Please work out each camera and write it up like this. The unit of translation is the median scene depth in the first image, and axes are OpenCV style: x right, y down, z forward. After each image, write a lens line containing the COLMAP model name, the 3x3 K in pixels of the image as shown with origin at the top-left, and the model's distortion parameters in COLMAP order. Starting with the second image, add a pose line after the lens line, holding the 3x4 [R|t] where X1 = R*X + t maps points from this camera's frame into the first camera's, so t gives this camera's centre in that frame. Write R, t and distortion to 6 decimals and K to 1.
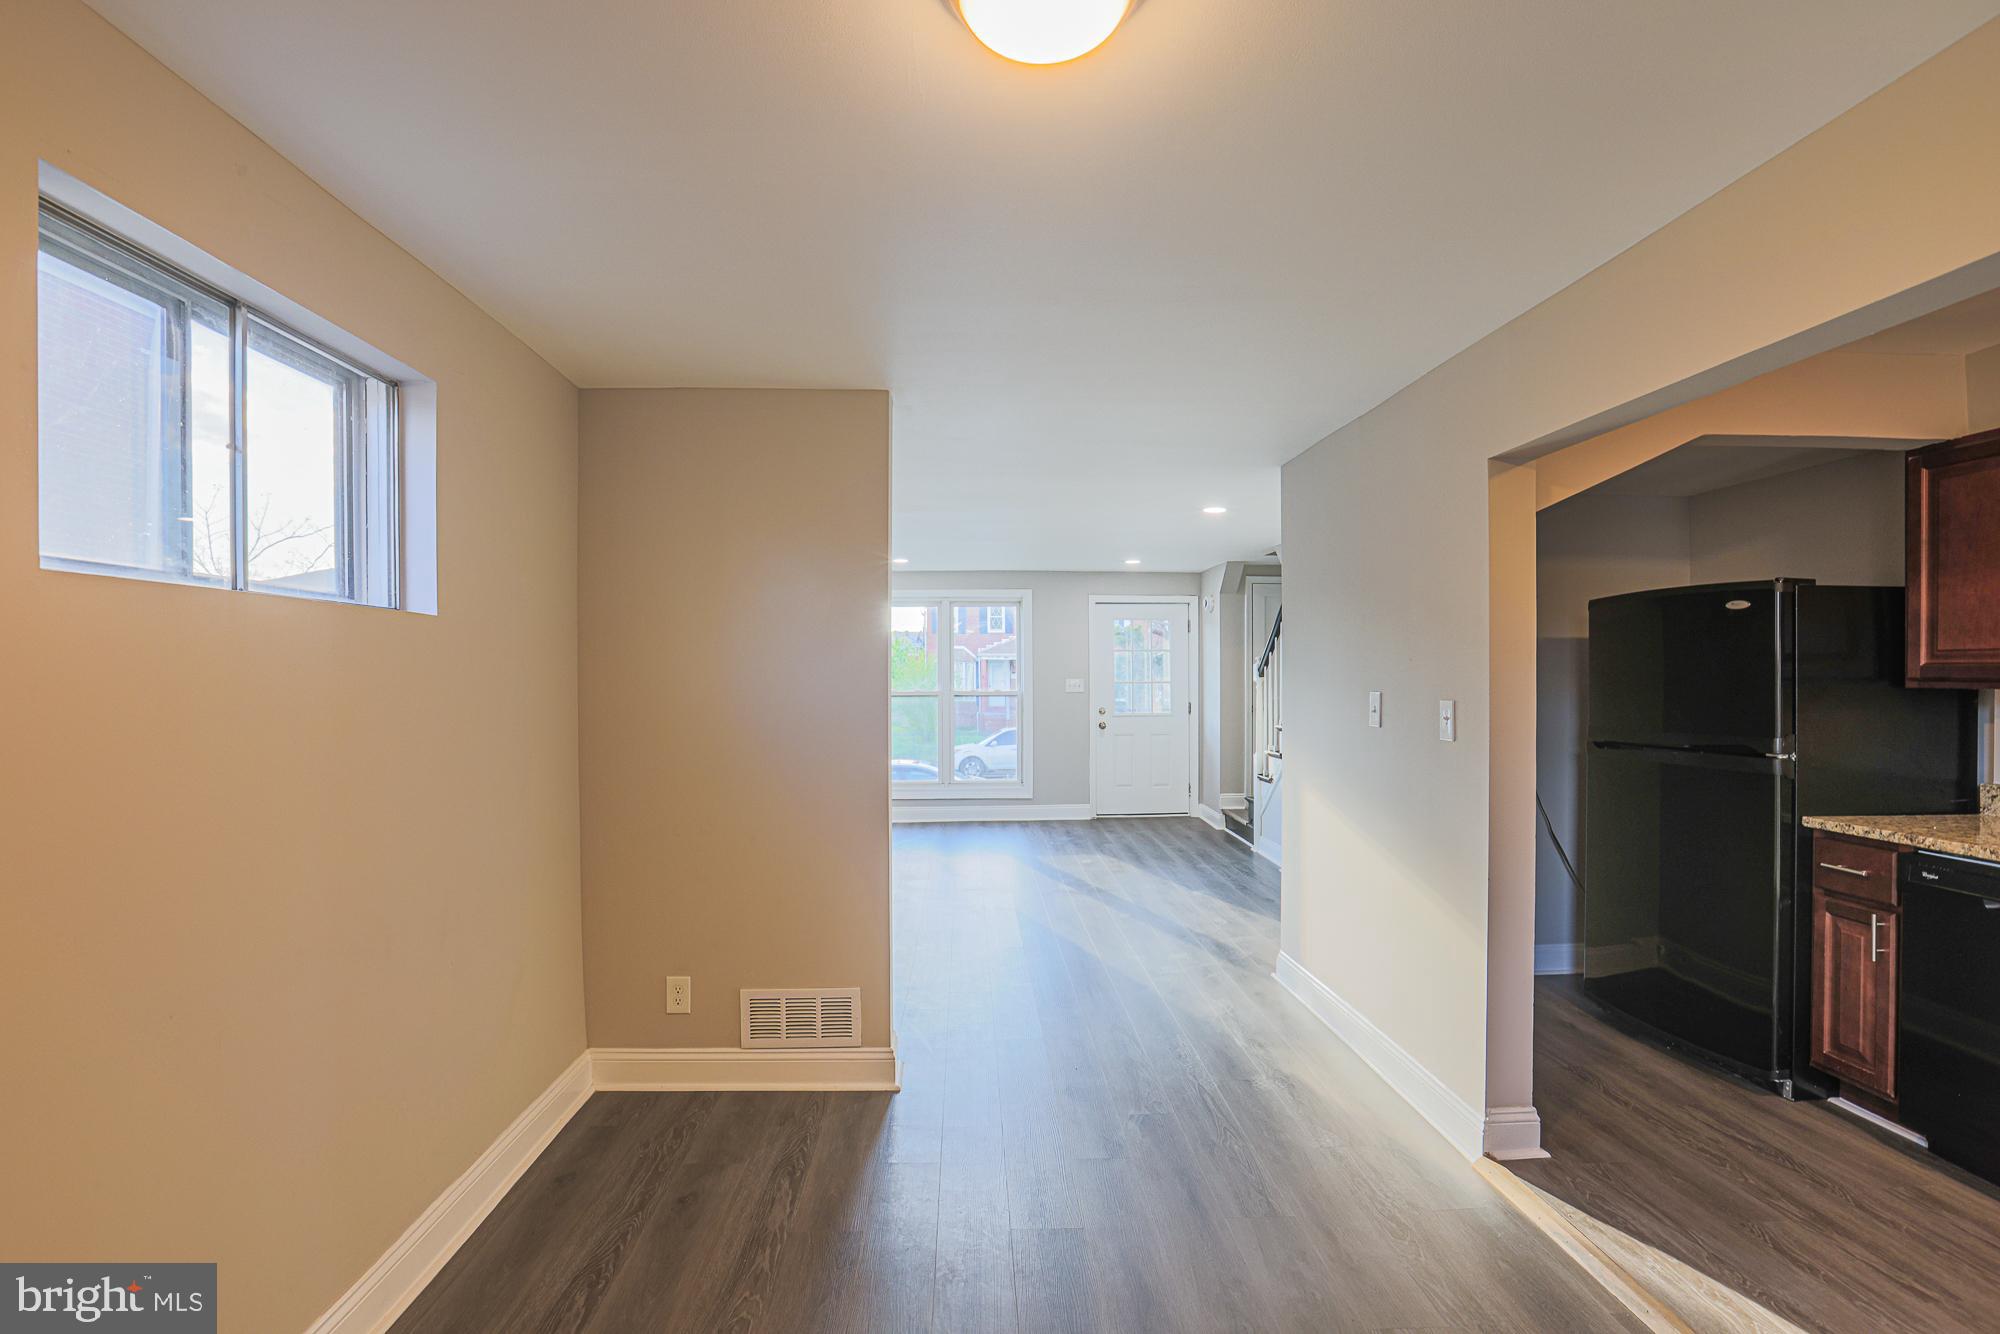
lens RADIAL K [[928.4, 0, 984.9], [0, 928.4, 689.9], [0, 0, 1]] dist [-0.056841, 0.017014]
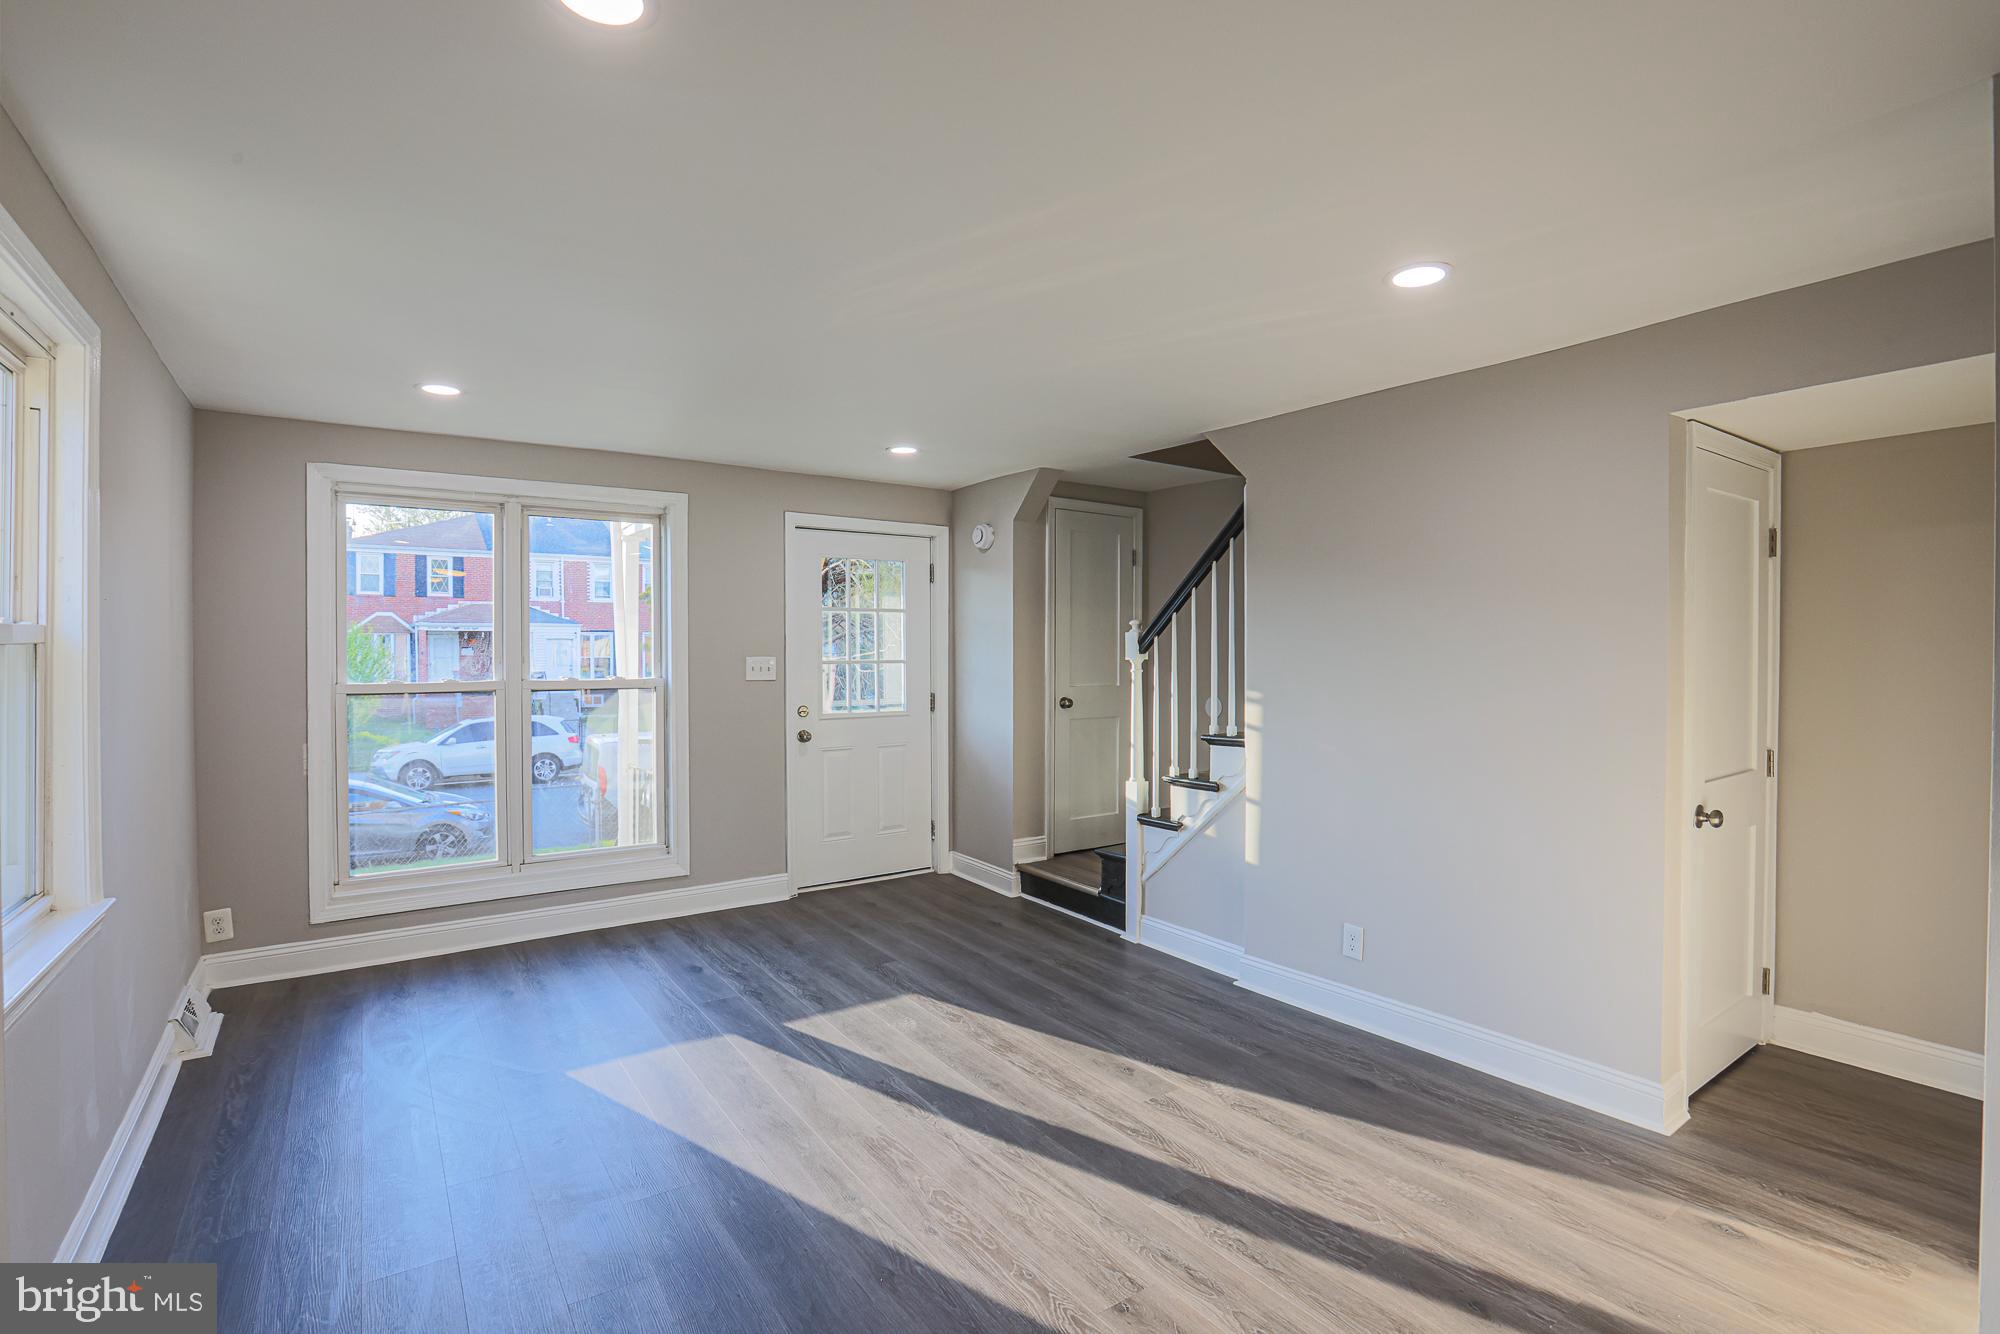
lens RADIAL K [[928.4, 0, 1001.8], [0, 928.4, 670.9], [0, 0, 1]] dist [-0.056841, 0.017014]
pose [[0.832258, -0.006735, 0.554347, -0.269042], [0.003982, 0.999973, 0.006170, -0.017946], [-0.554373, -0.002928, 0.832263, 1.250945]]
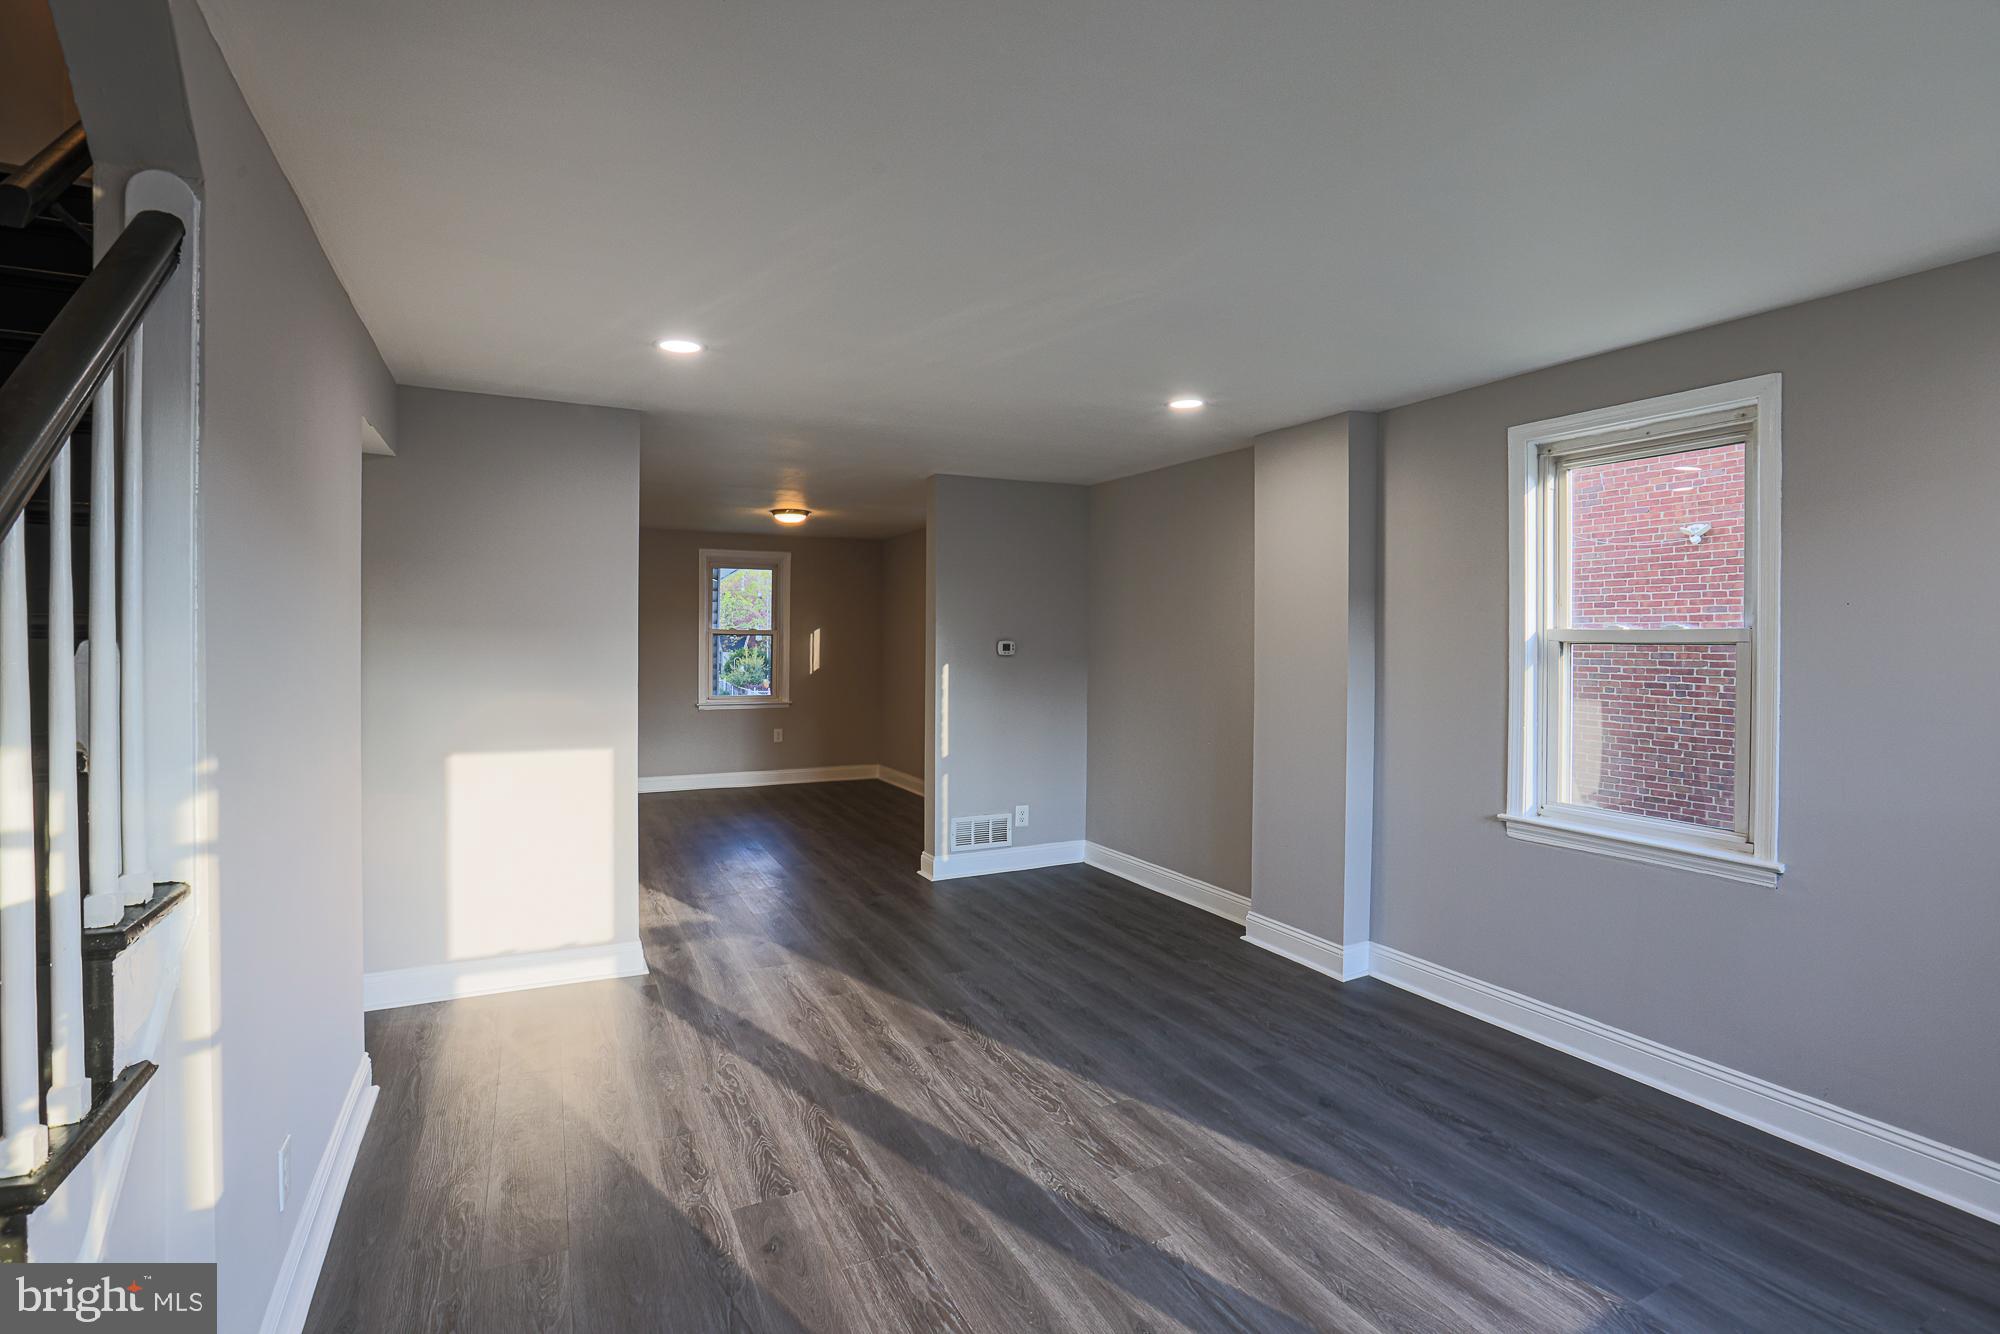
lens RADIAL K [[928.4, 0, 999.1], [0, 928.4, 651.7], [0, 0, 1]] dist [-0.056841, 0.017014]
pose [[-0.905662, 0.006265, -0.423955, 0.515100], [-0.006910, 0.999540, 0.029531, -0.047957], [0.423945, 0.029674, -0.905202, 2.661442]]
